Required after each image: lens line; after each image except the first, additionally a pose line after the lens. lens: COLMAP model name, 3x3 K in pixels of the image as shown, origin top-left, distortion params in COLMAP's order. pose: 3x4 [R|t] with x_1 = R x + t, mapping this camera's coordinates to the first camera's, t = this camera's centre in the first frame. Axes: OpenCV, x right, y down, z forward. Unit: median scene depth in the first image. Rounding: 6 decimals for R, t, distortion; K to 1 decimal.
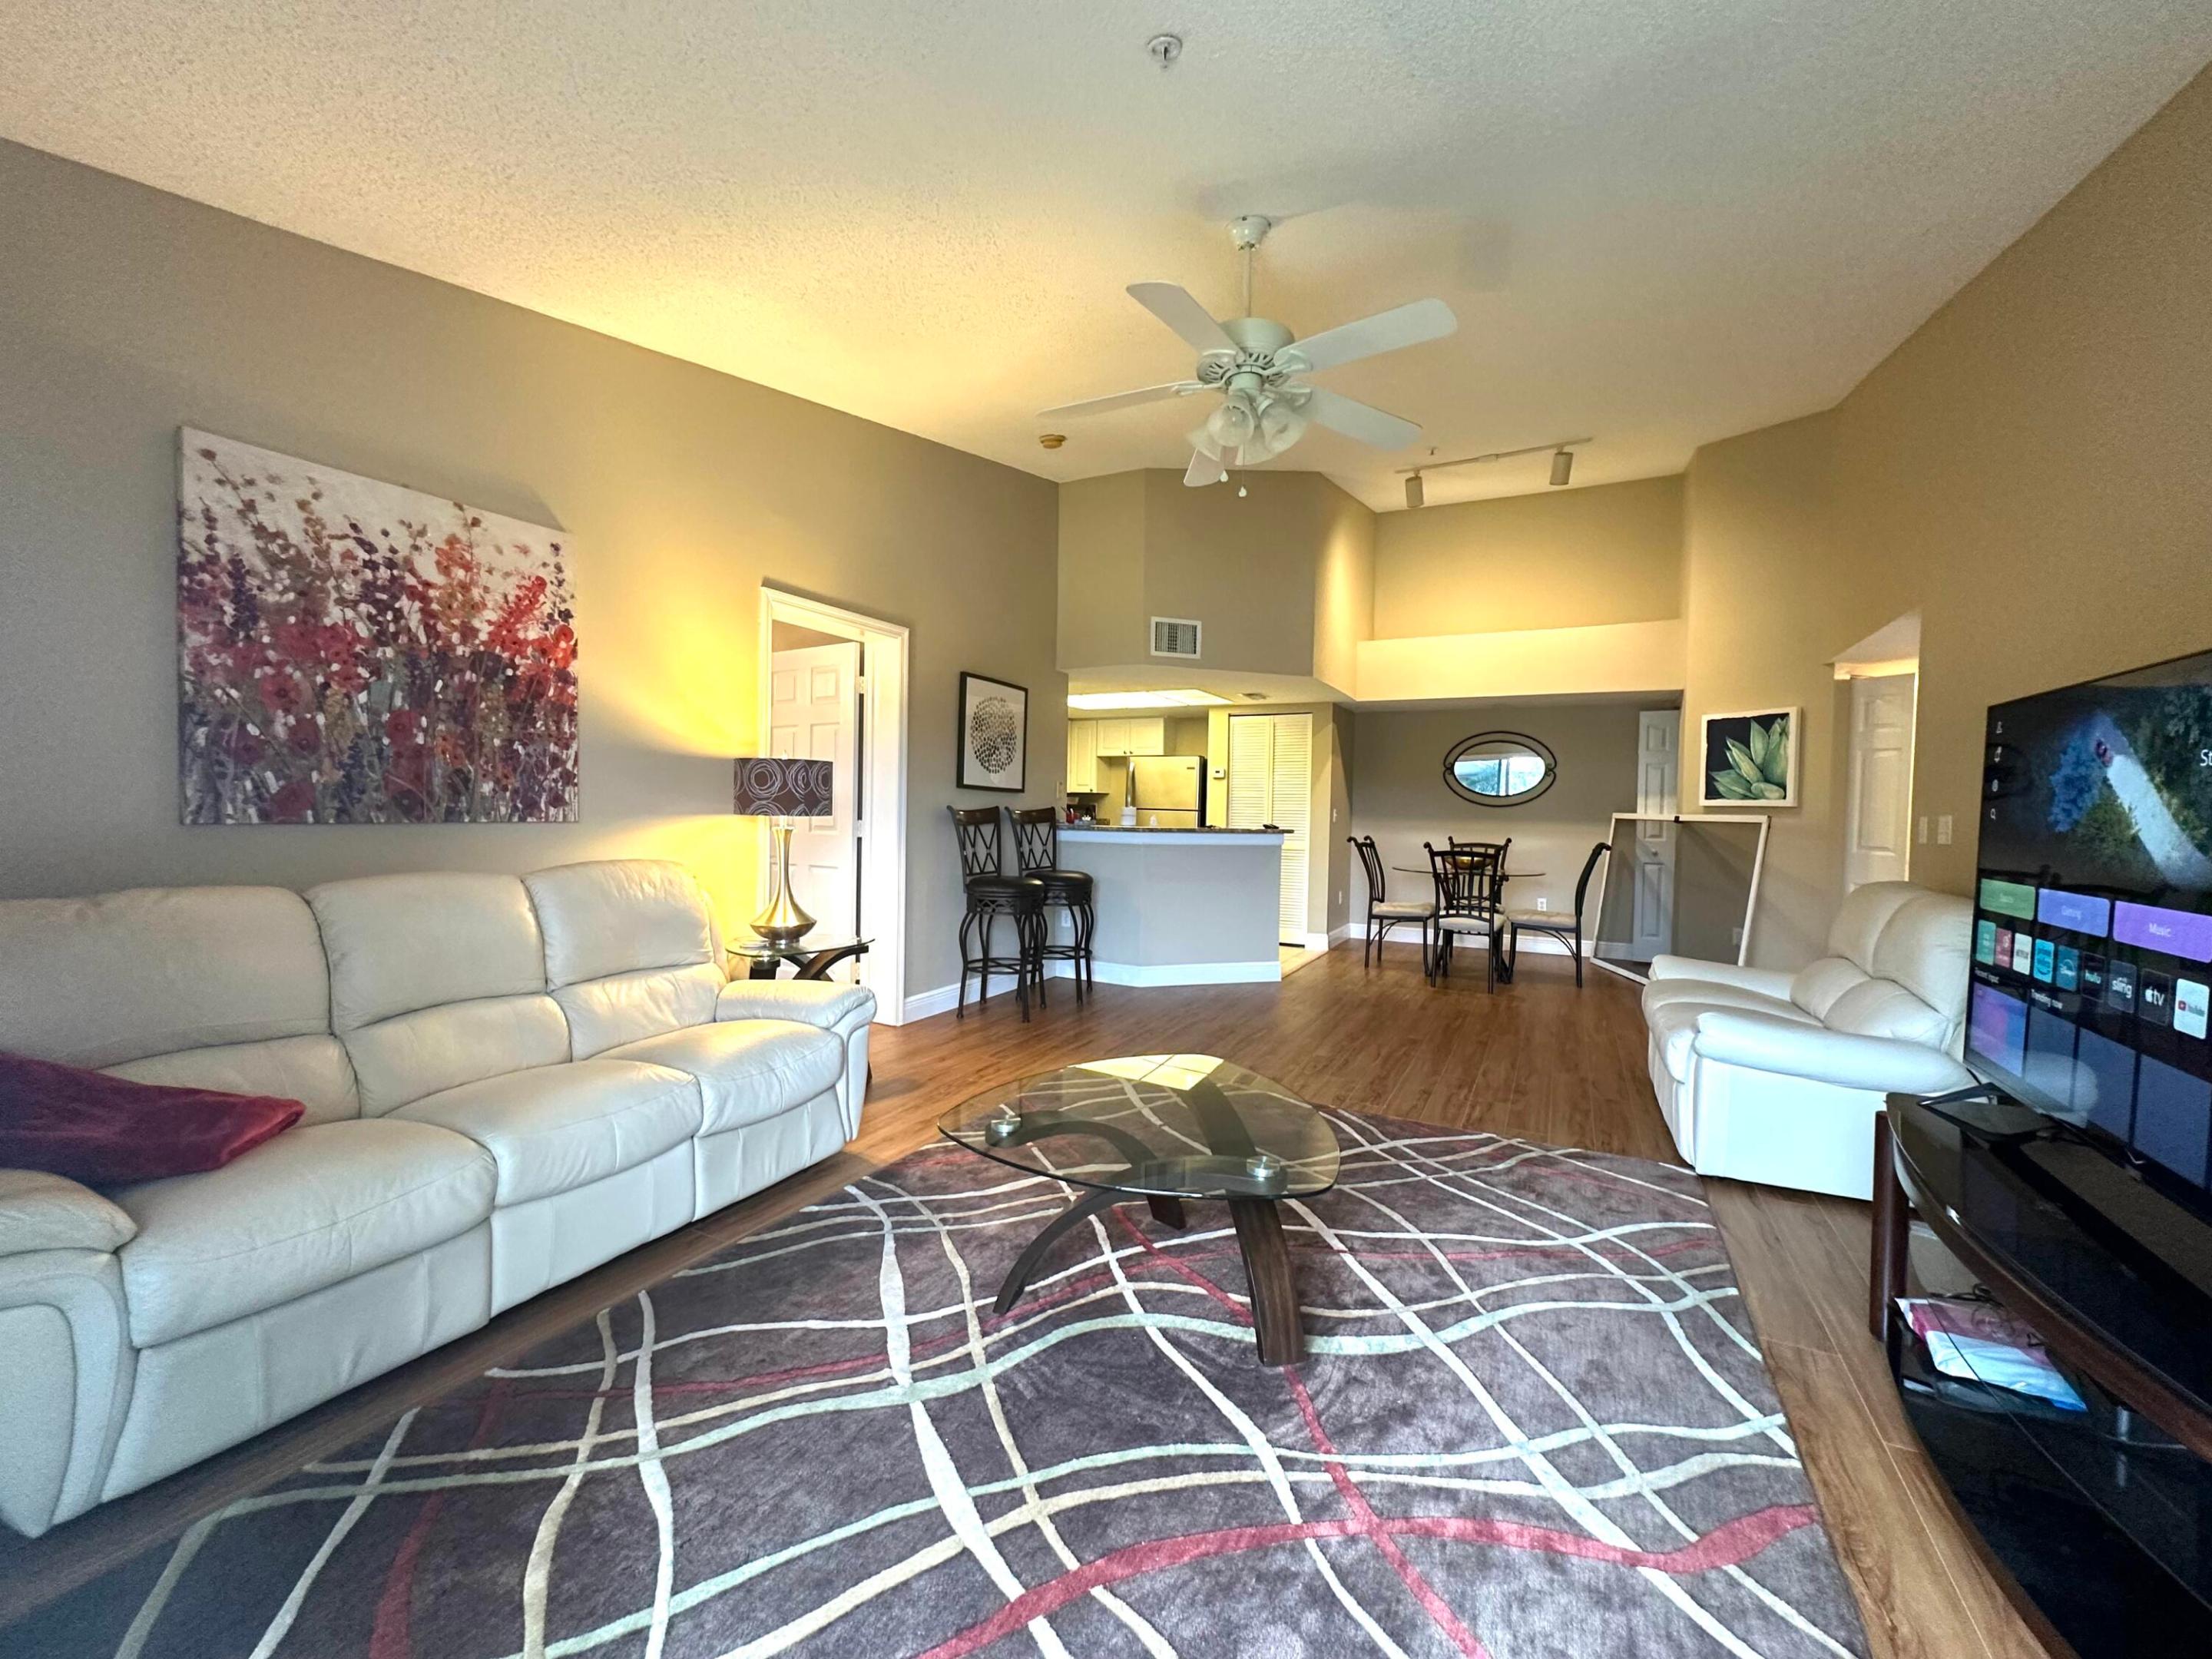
lens RADIAL K [[876.2, 0, 1106.4], [0, 876.2, 828.4], [0, 0, 1]] dist [-0.000752, 0.000100]
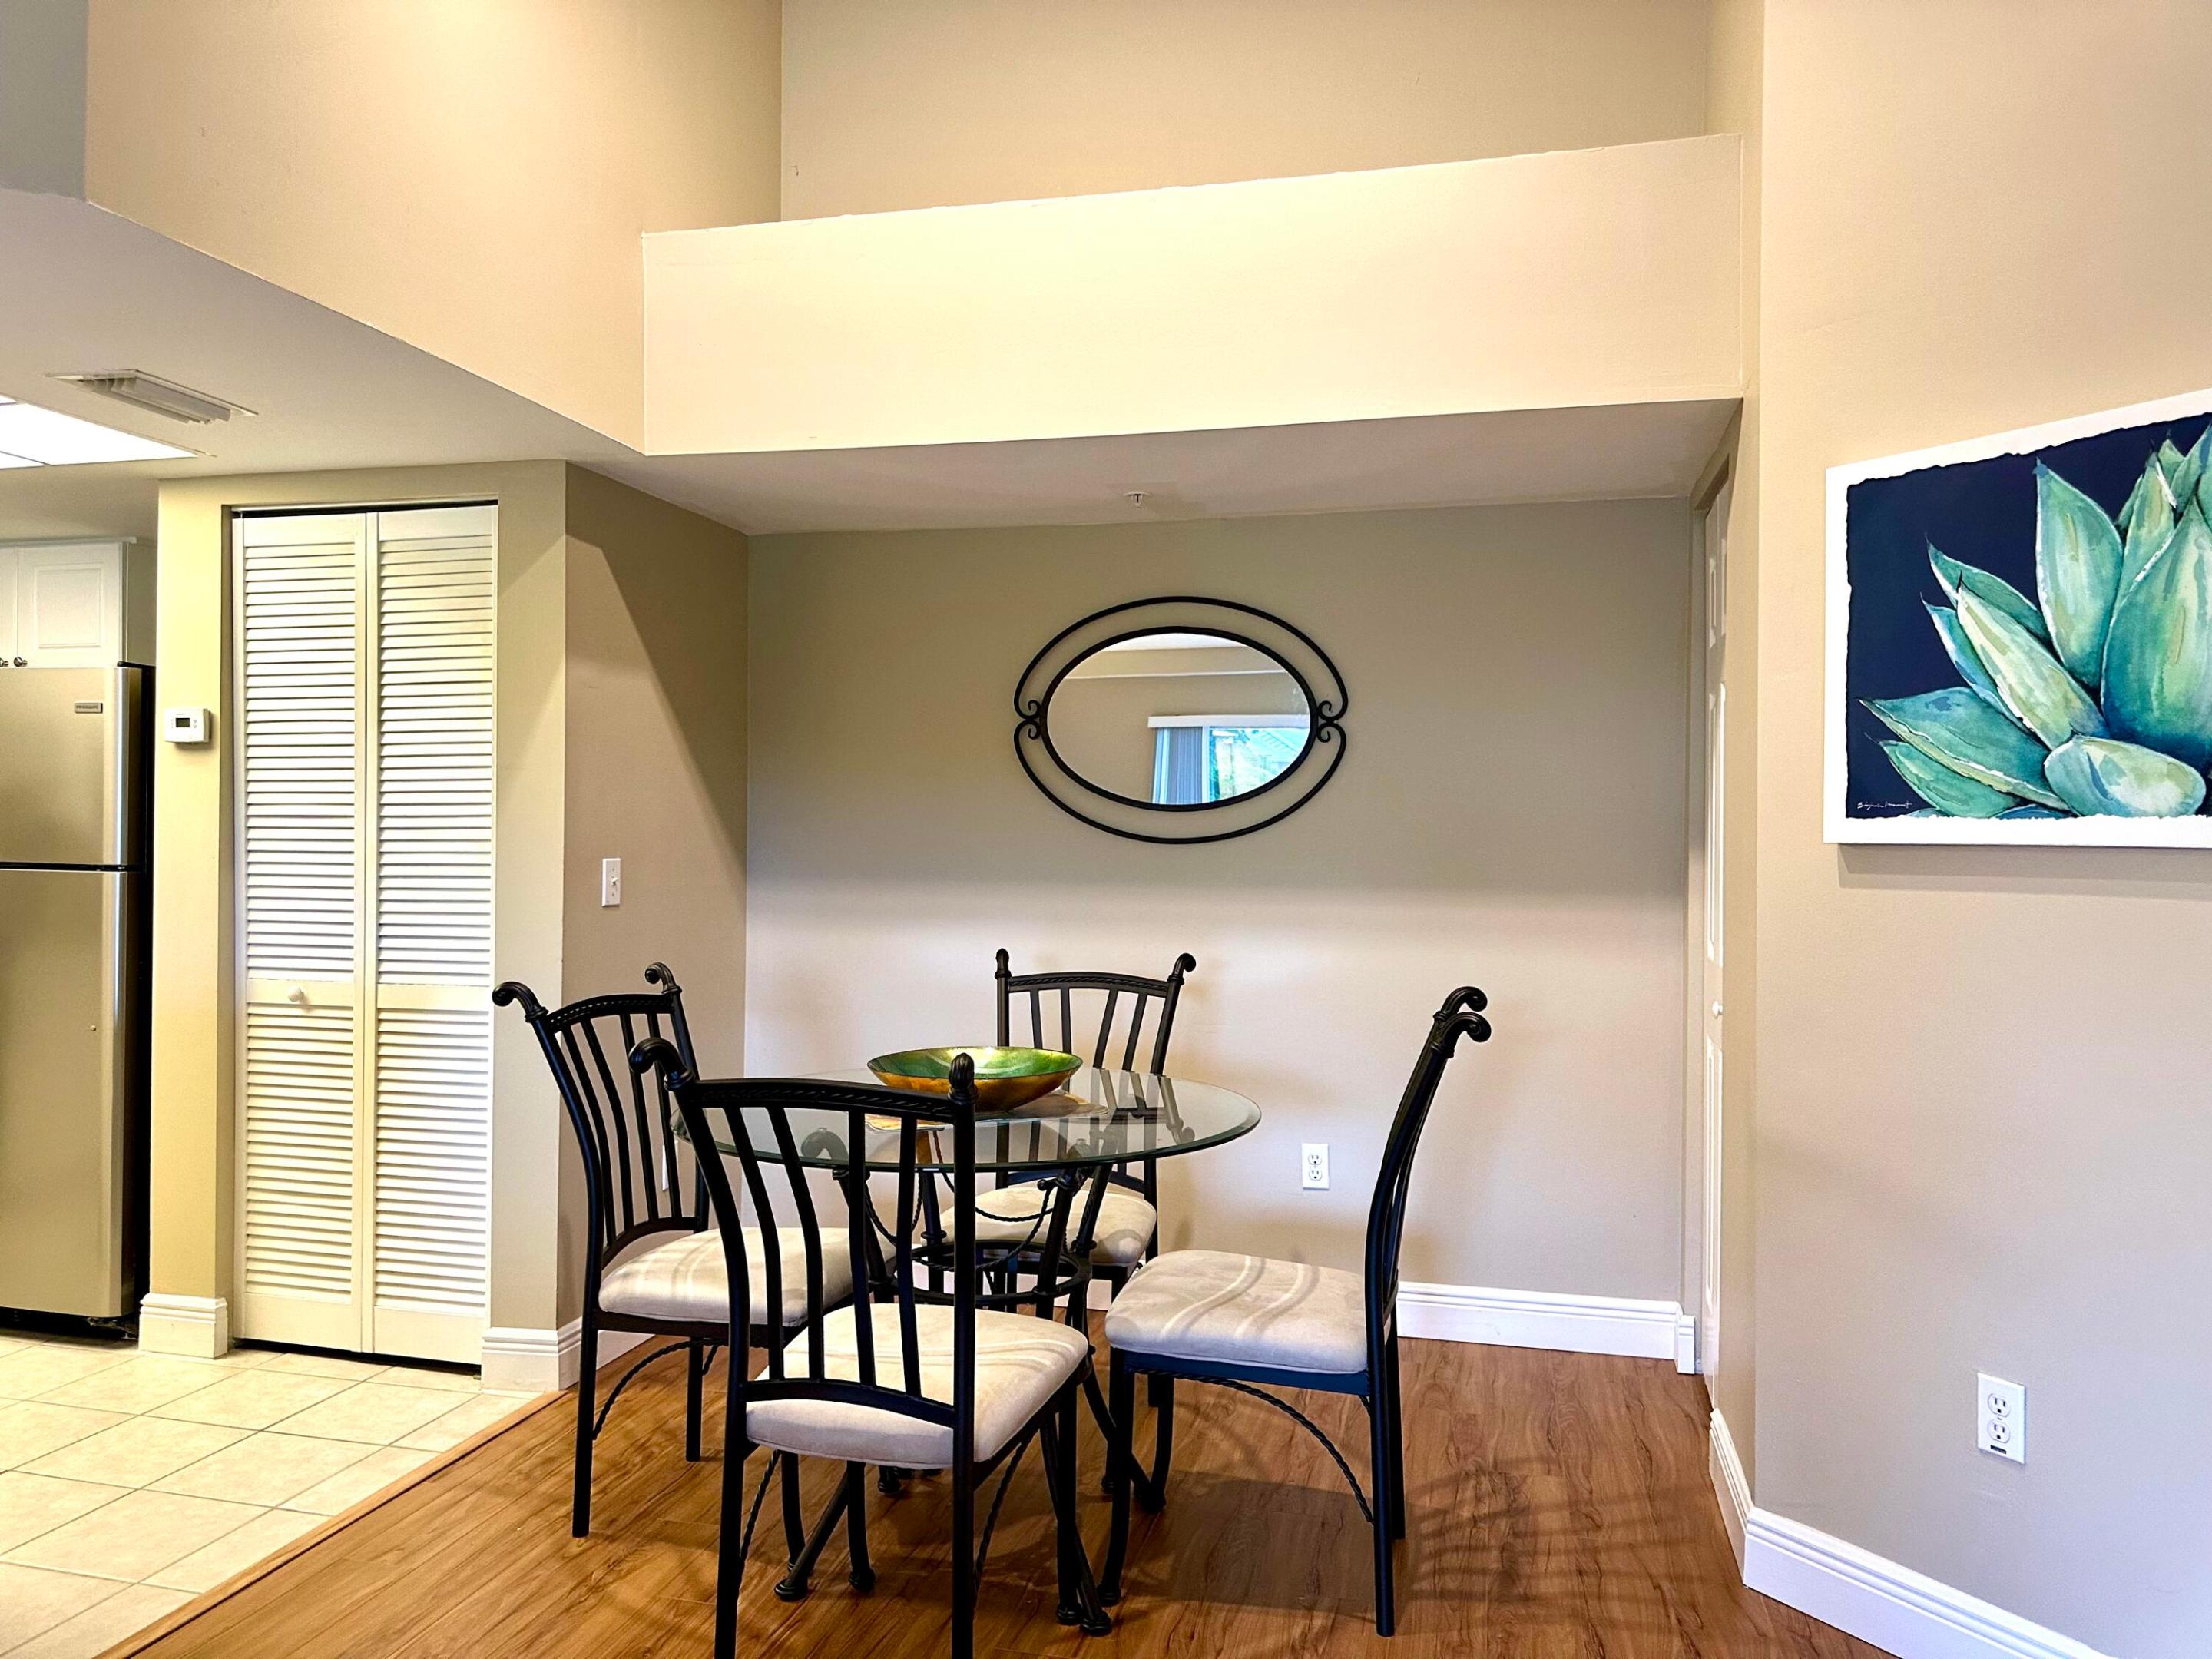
lens RADIAL K [[1574.0, 0, 1098.7], [0, 1574.0, 834.7], [0, 0, 1]] dist [0.031442, -0.002108]
pose [[0.966828, -0.014995, 0.254988, 0.378684], [0.018421, 0.999769, -0.011057, -0.027107], [-0.254763, 0.015387, 0.966881, 0.637199]]
